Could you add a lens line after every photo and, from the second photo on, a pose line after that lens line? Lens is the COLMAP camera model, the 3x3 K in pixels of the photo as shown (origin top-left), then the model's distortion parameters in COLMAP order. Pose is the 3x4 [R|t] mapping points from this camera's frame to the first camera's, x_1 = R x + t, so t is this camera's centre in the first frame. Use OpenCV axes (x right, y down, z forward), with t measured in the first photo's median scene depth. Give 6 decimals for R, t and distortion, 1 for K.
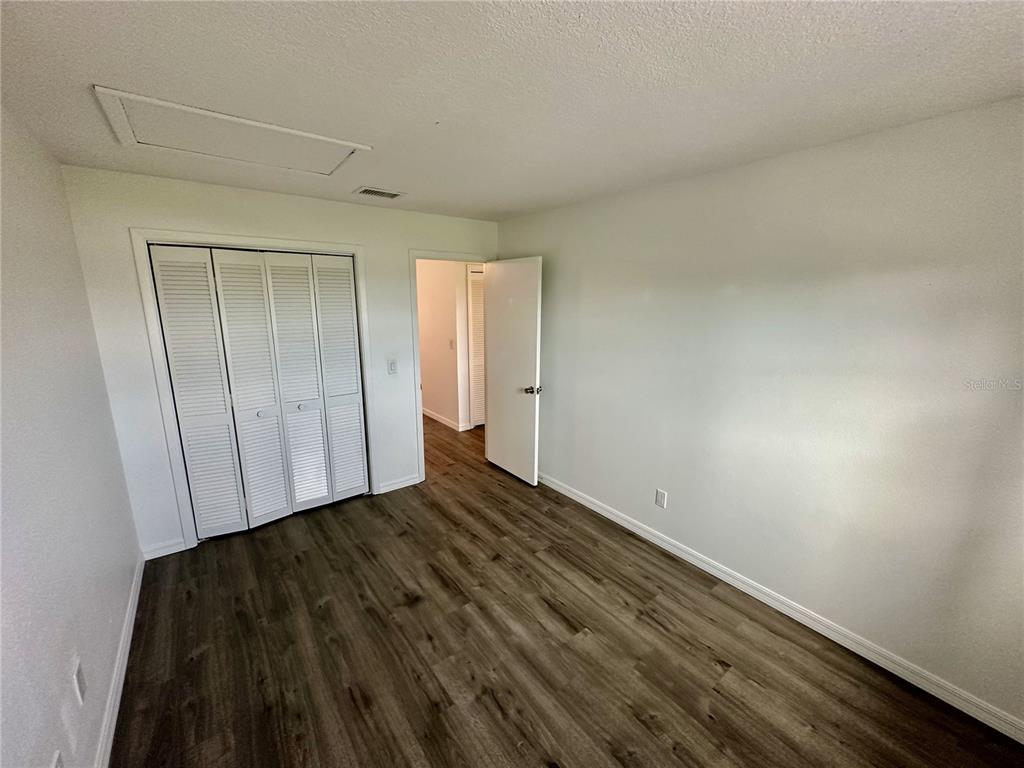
lens RADIAL K [[410.3, 0, 512.0], [0, 410.3, 384.0], [0, 0, 1]] dist [-0.003472, -0.000137]
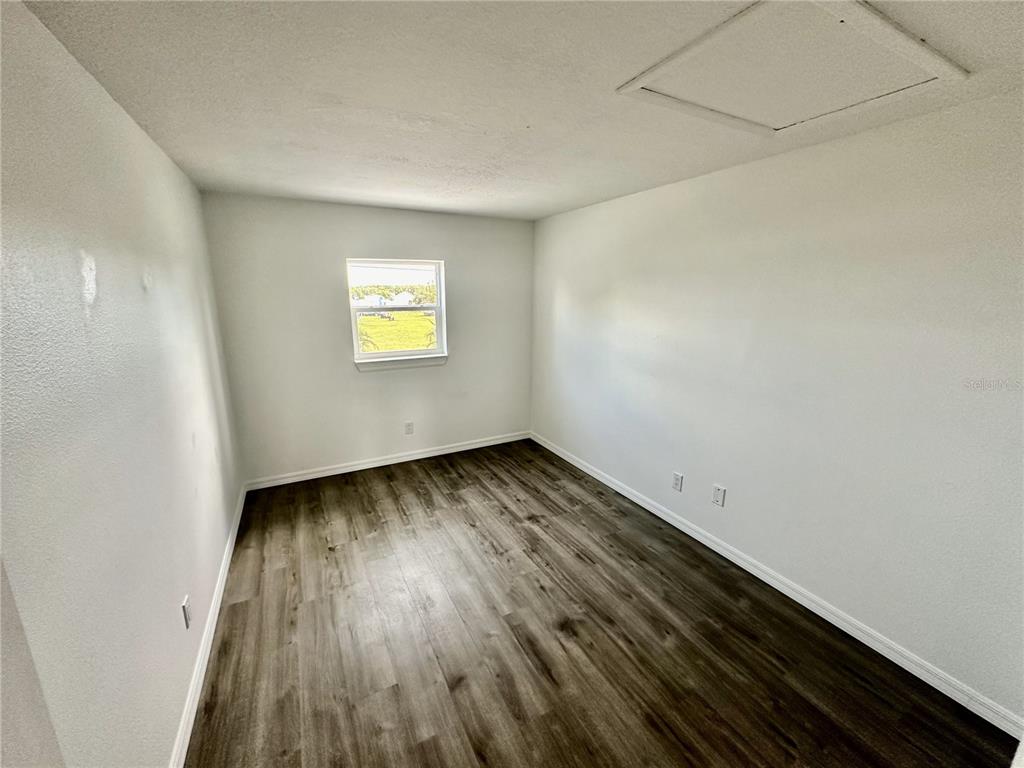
lens RADIAL K [[444.6, 0, 512.0], [0, 444.6, 384.0], [0, 0, 1]] dist [-0.003977, 0.000892]
pose [[-0.985671, -0.044263, 0.162767, -0.283491], [0.025791, 0.914061, 0.404755, -0.389584], [-0.166695, 0.403153, -0.899822, 1.837828]]
